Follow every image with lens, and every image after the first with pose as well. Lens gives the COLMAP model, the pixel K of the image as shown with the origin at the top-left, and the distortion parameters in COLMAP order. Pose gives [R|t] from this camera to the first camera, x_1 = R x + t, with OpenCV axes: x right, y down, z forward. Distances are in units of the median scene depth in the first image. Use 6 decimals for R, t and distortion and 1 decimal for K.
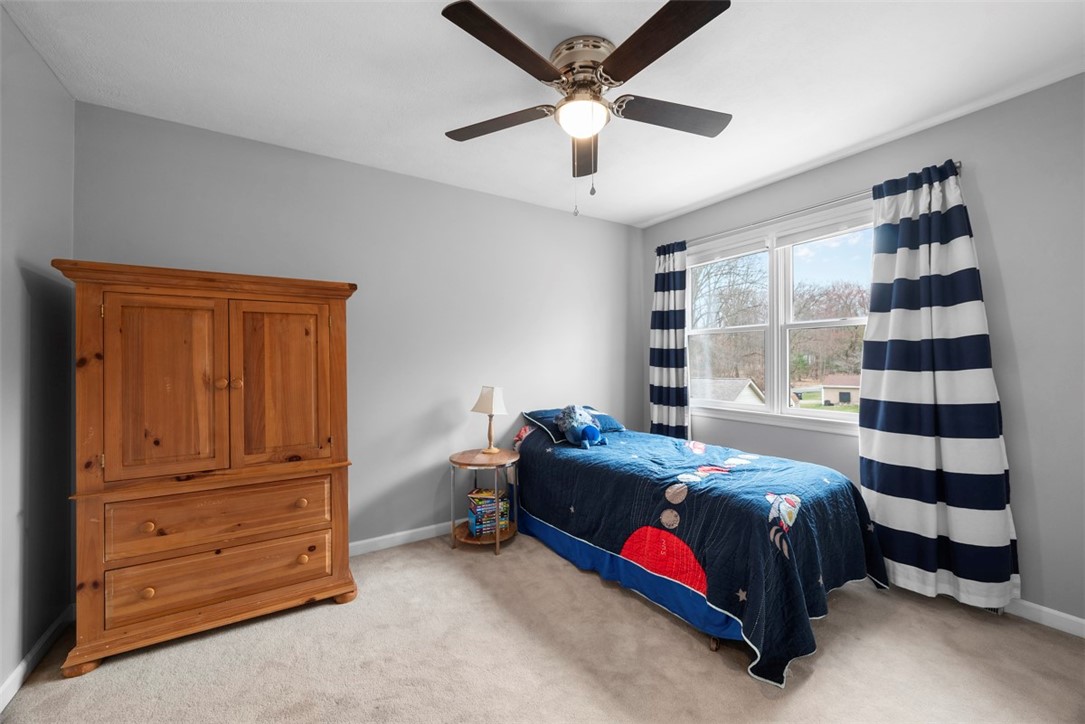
lens RADIAL K [[430.9, 0, 545.2], [0, 430.9, 361.7], [0, 0, 1]] dist [0.001356, -0.000007]
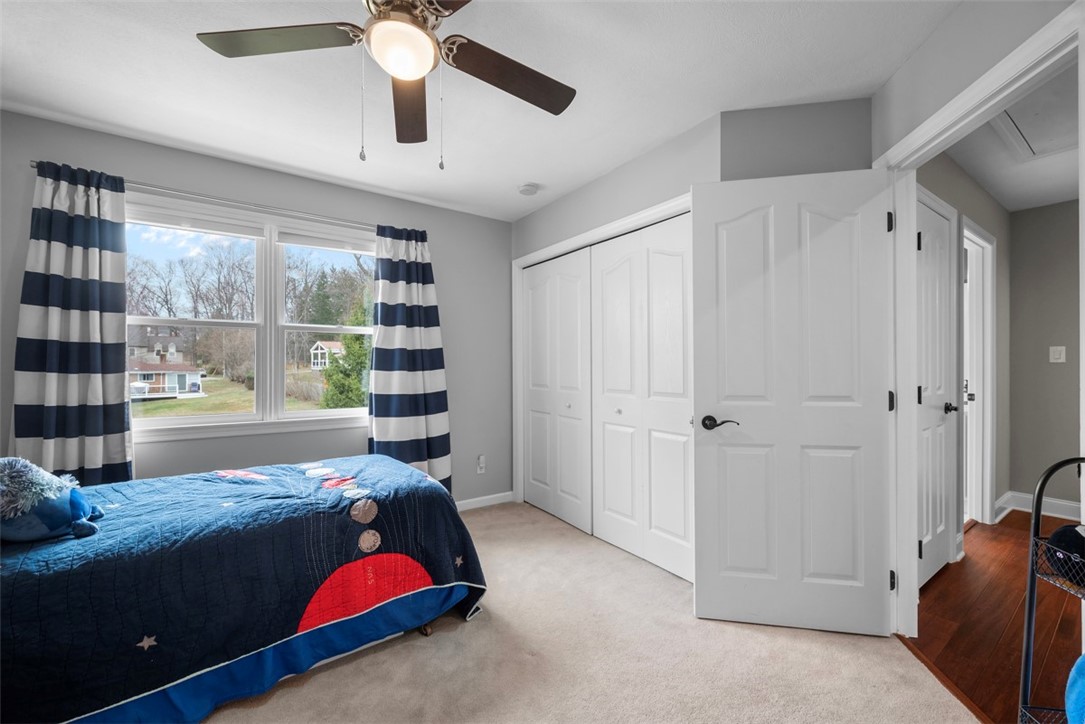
lens RADIAL K [[430.9, 0, 545.2], [0, 430.9, 361.7], [0, 0, 1]] dist [0.001356, -0.000007]
pose [[-0.040965, 0.007529, 0.999132, -0.533653], [-0.003364, 0.999965, -0.007673, 0.000513], [-0.999155, -0.003675, -0.040938, 0.584186]]
